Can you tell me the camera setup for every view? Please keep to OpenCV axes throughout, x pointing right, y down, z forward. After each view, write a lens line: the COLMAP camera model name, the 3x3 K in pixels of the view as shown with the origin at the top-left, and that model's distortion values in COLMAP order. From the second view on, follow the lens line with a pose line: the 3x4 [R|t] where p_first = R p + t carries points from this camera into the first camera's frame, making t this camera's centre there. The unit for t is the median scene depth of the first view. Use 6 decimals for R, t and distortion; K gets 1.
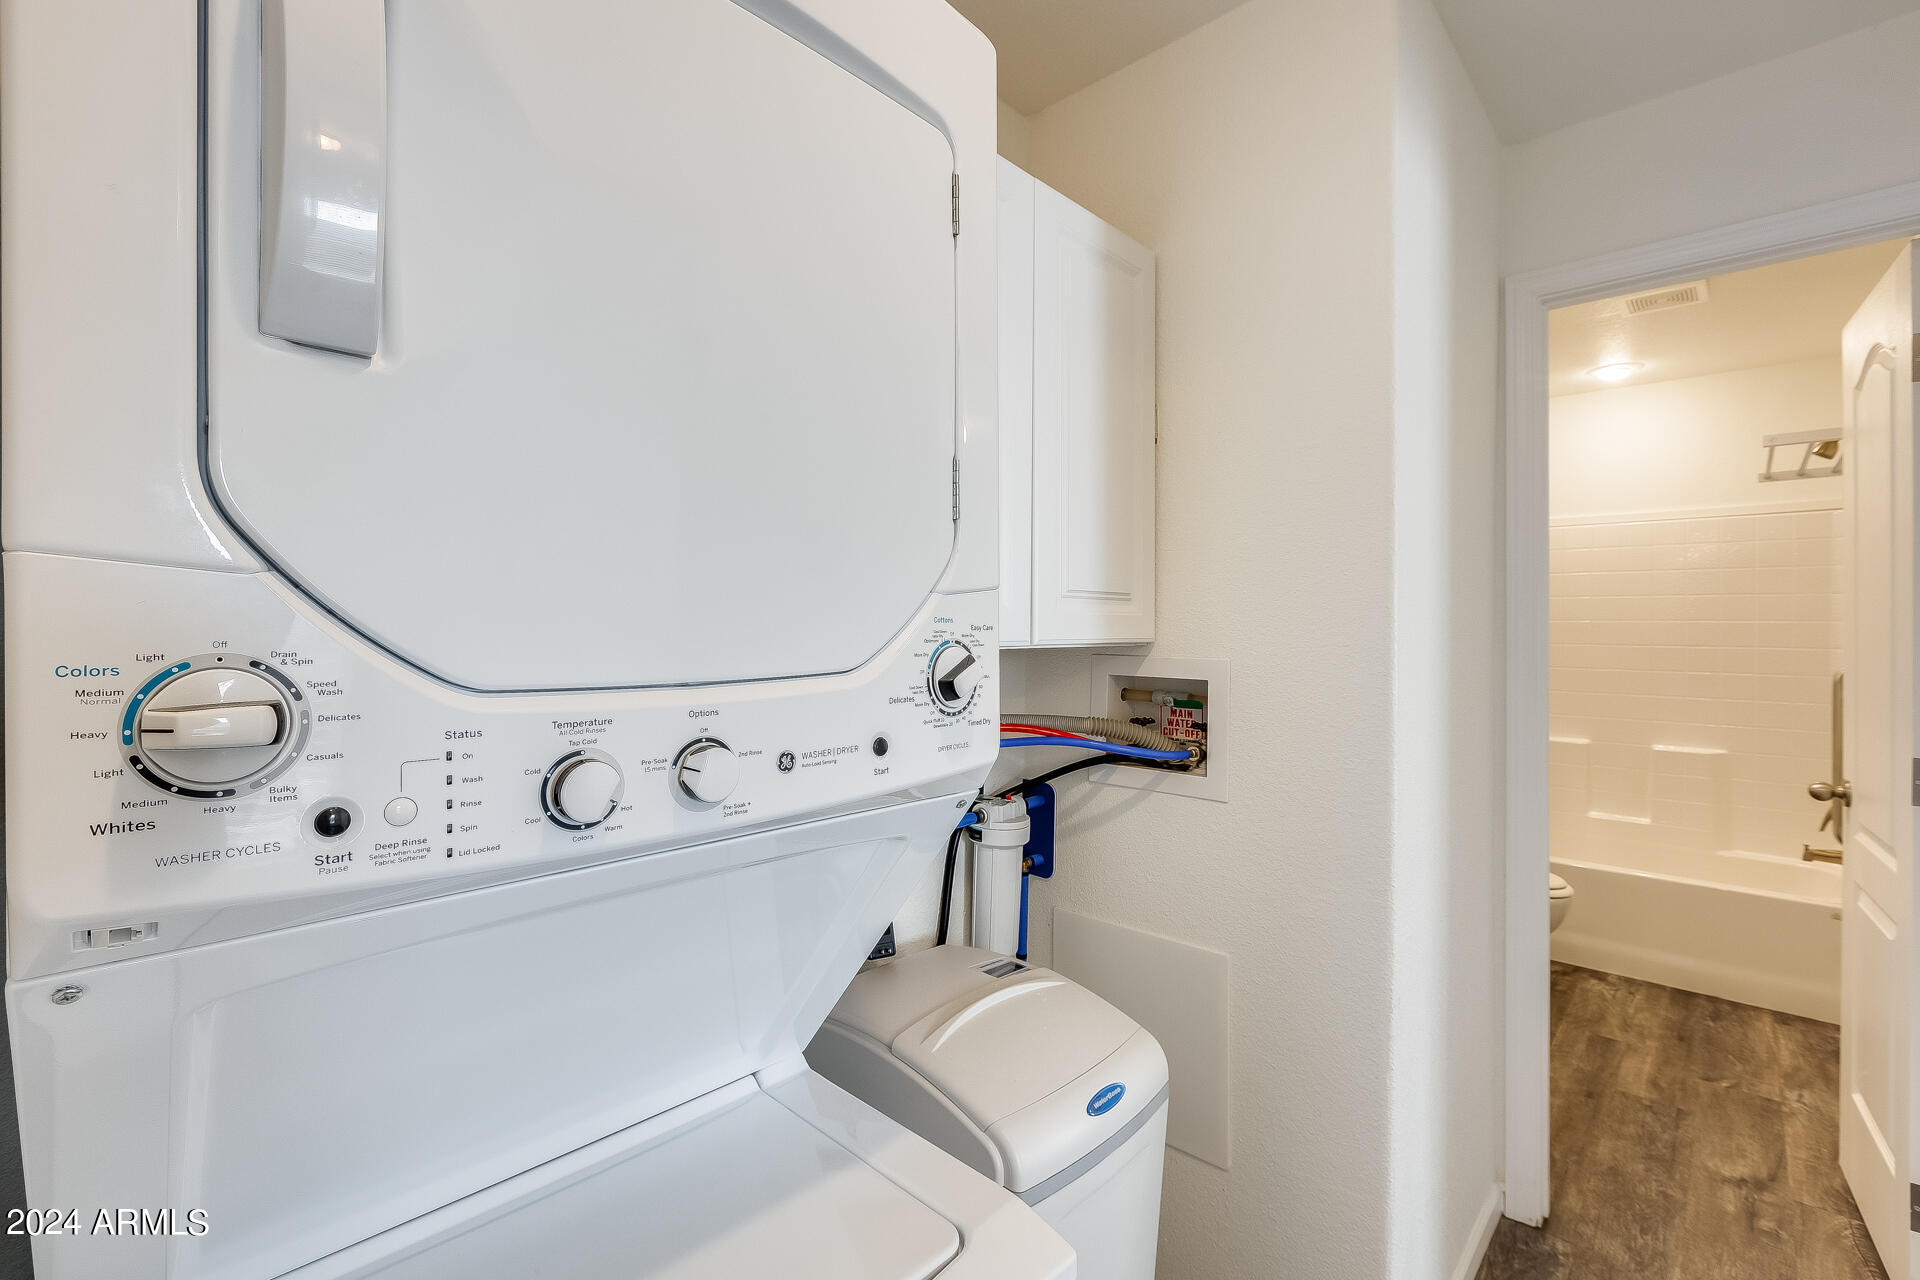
lens RADIAL K [[808.3, 0, 955.8], [0, 808.3, 629.4], [0, 0, 1]] dist [0.000917, -0.000248]
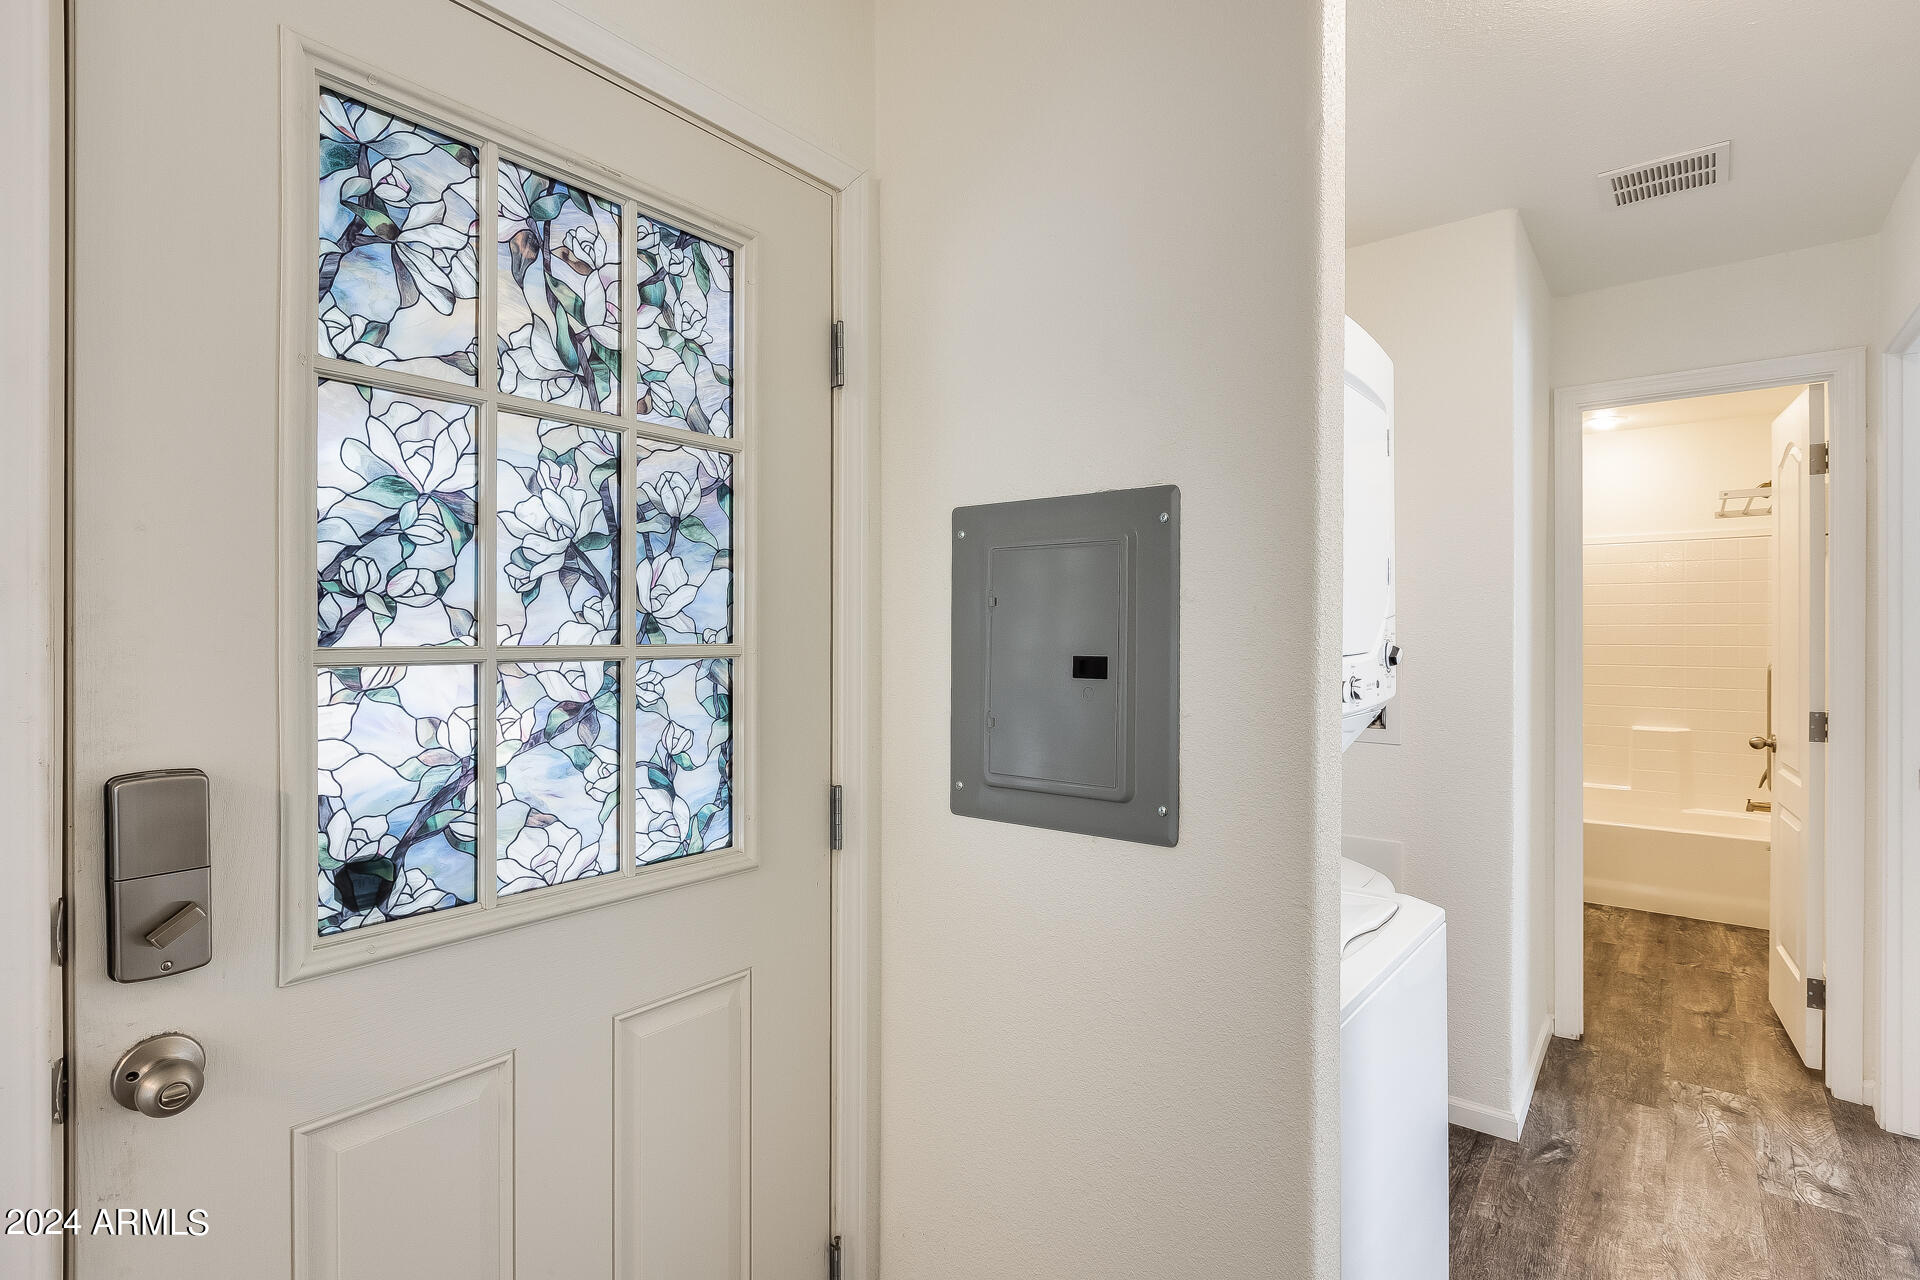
lens RADIAL K [[873.1, 0, 964.4], [0, 873.1, 637.7], [0, 0, 1]] dist [0.000337, 0.000086]
pose [[0.997008, -0.003975, 0.077197, -0.358441], [0.003555, 0.999978, 0.005588, -0.000771], [-0.077218, -0.005296, 0.997000, -0.344915]]
